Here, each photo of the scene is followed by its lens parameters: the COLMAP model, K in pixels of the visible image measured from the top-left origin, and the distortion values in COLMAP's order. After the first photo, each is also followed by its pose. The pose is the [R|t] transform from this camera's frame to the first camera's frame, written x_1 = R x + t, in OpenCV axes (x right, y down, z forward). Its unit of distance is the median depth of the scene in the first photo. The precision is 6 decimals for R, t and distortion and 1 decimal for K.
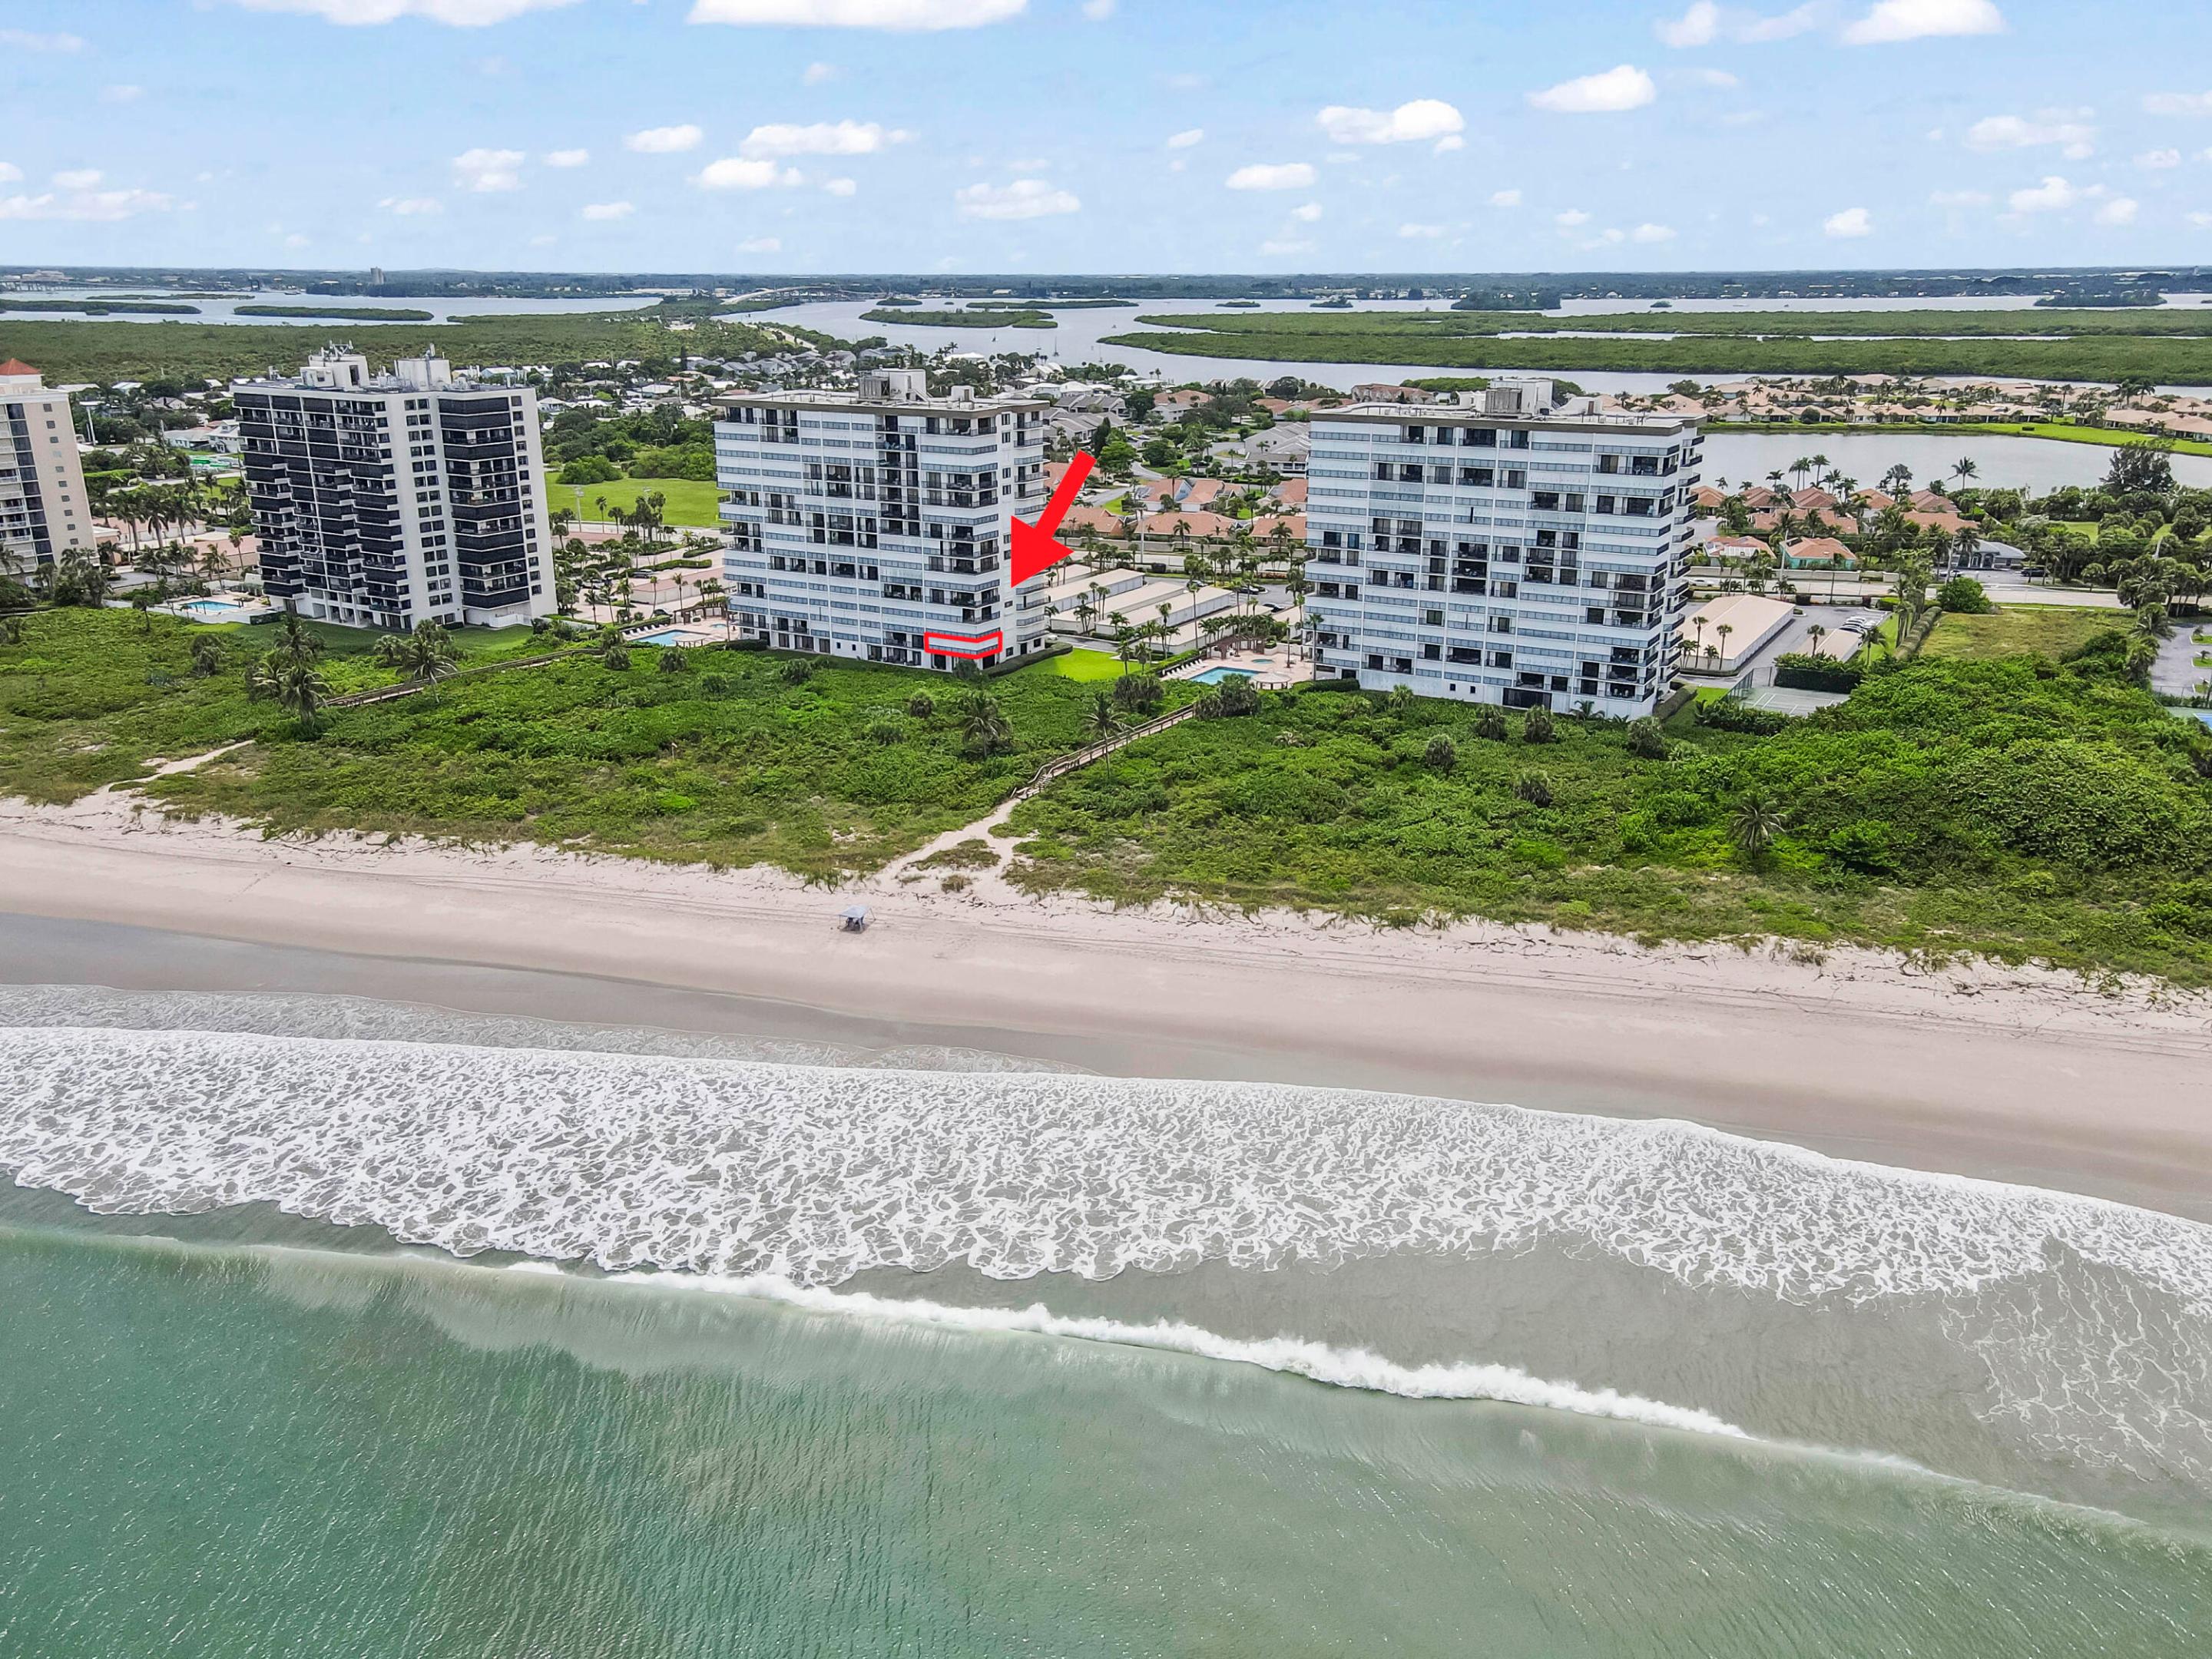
lens RADIAL K [[1711.3, 0, 1106.0], [0, 1711.3, 829.5], [0, 0, 1]] dist [0.007840, 0.081888]
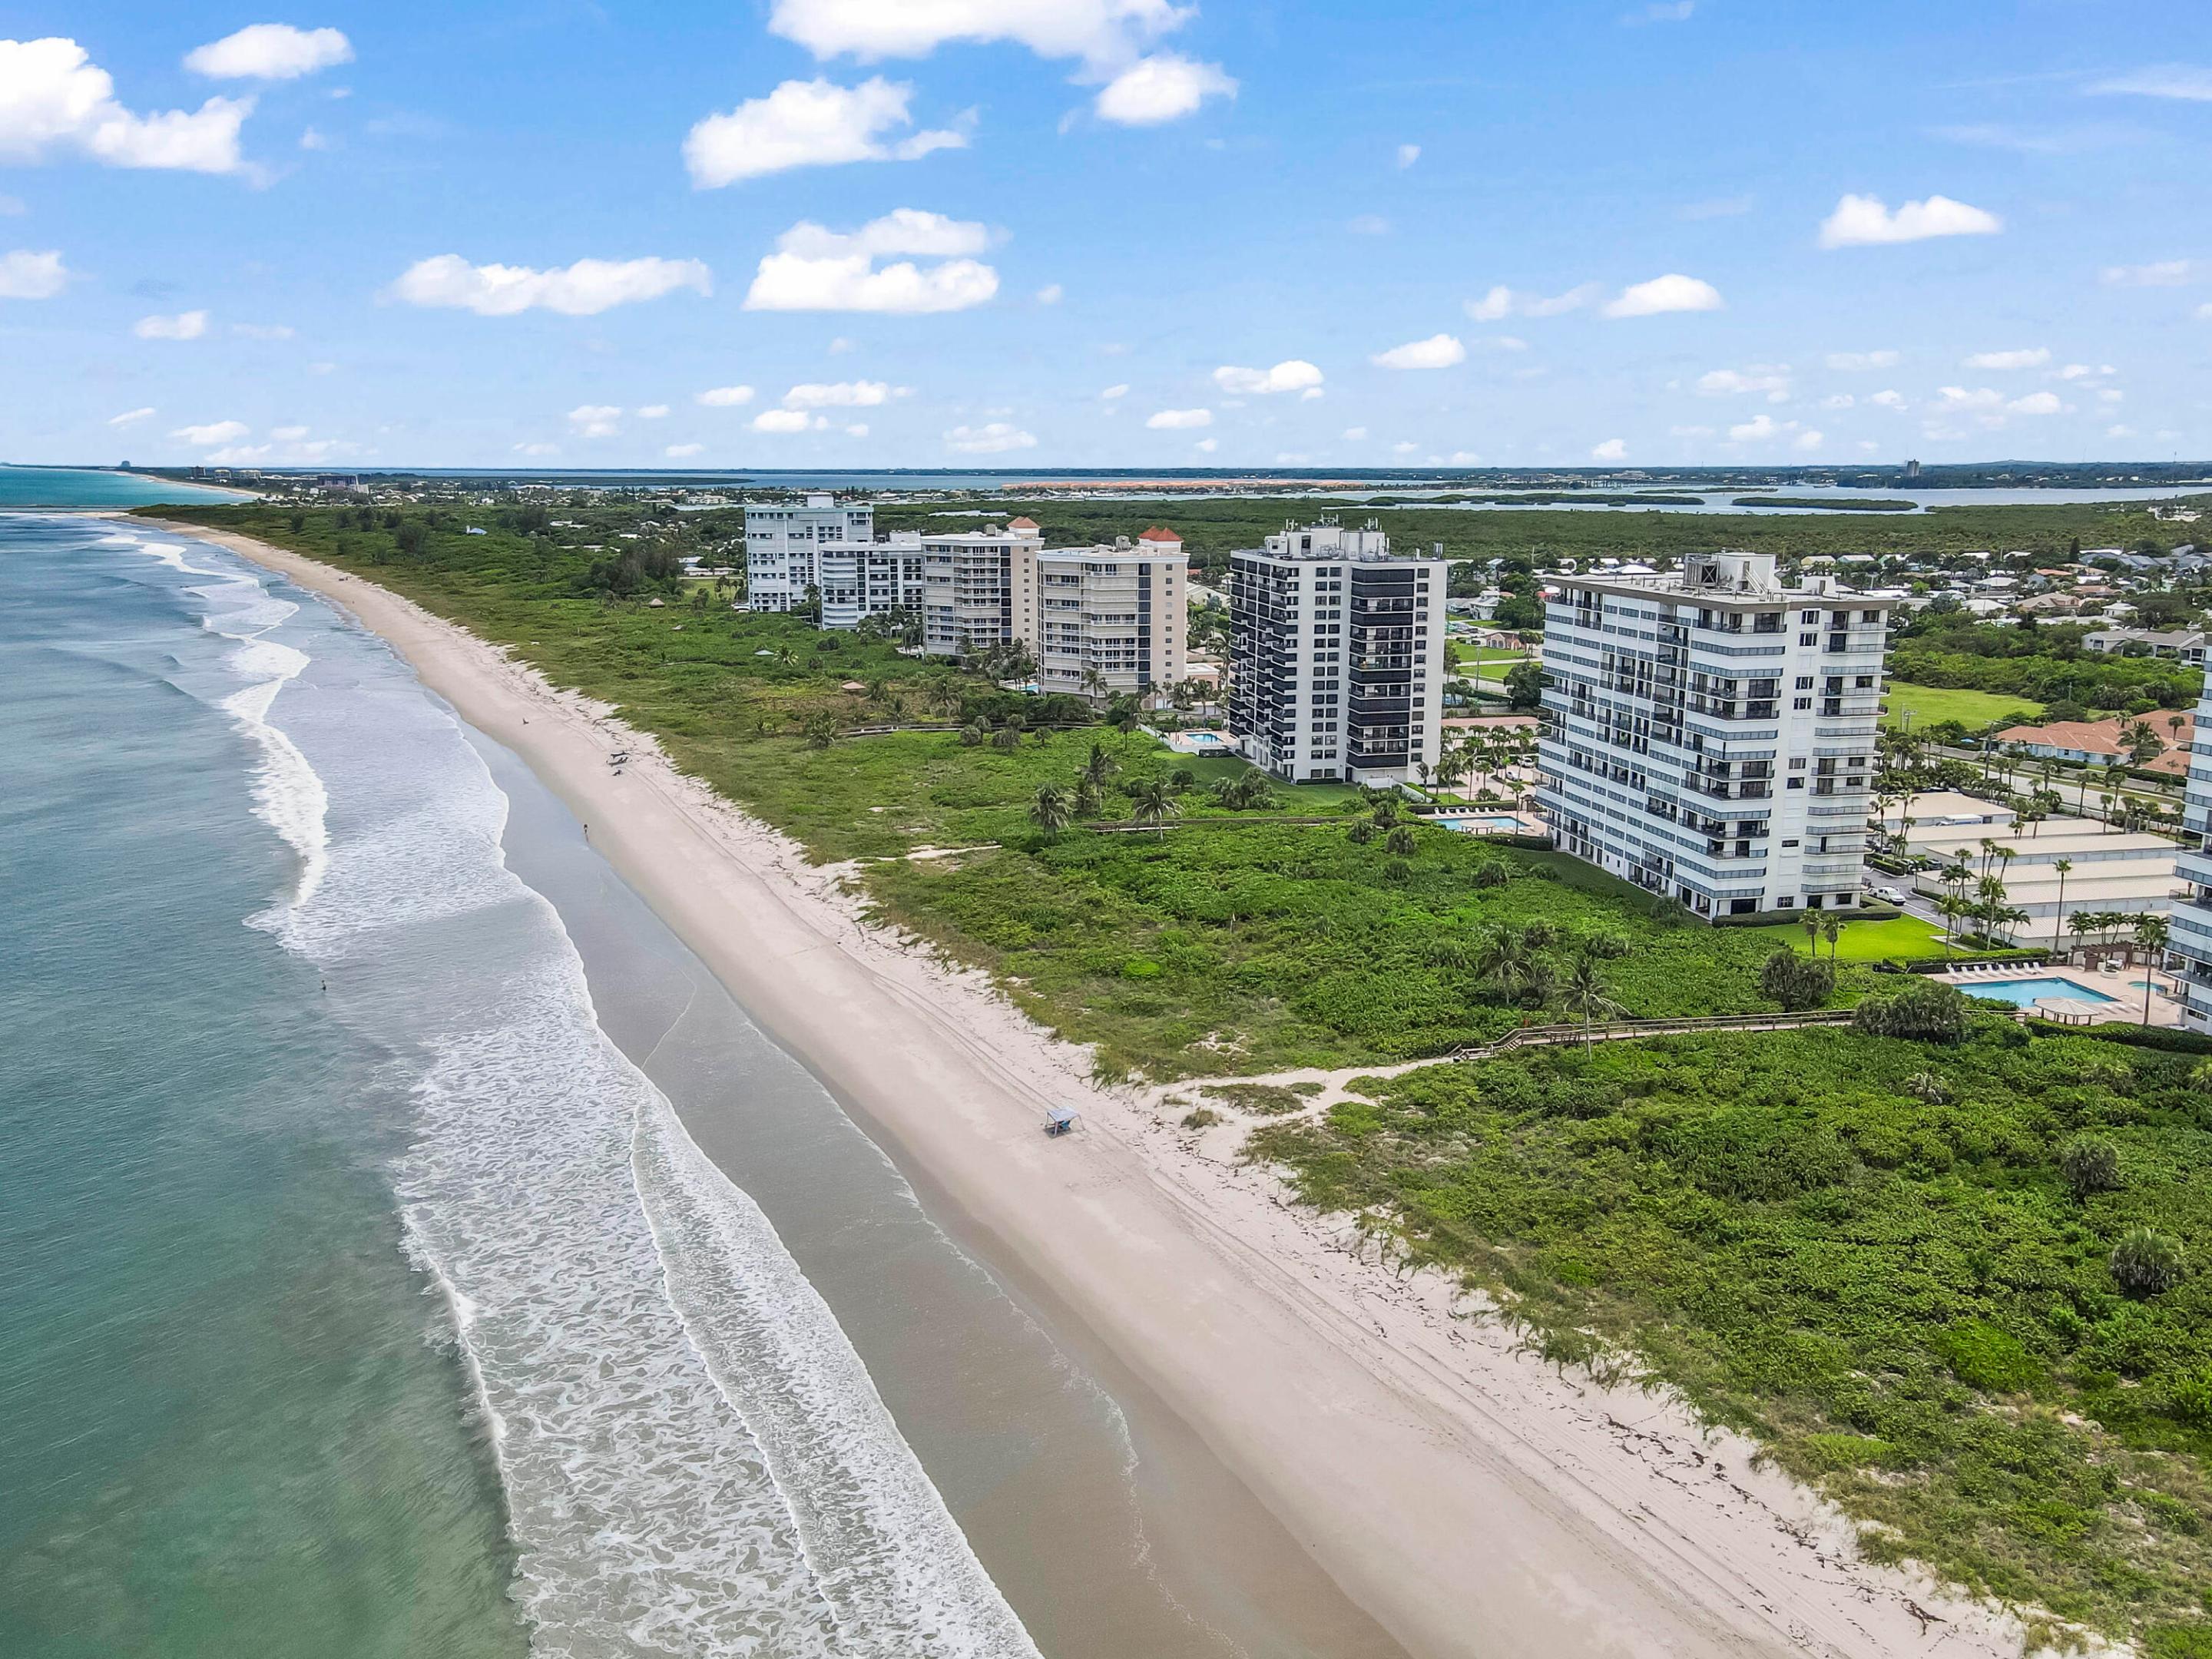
lens RADIAL K [[1710.8, 0, 1102.6], [0, 1710.8, 783.5], [0, 0, 1]] dist [-0.004907, 0.052475]
pose [[0.662038, 0.136759, -0.736887, 0.317256], [-0.230885, 0.972608, -0.026926, -0.063619], [0.713020, 0.187962, 0.675479, 0.227874]]
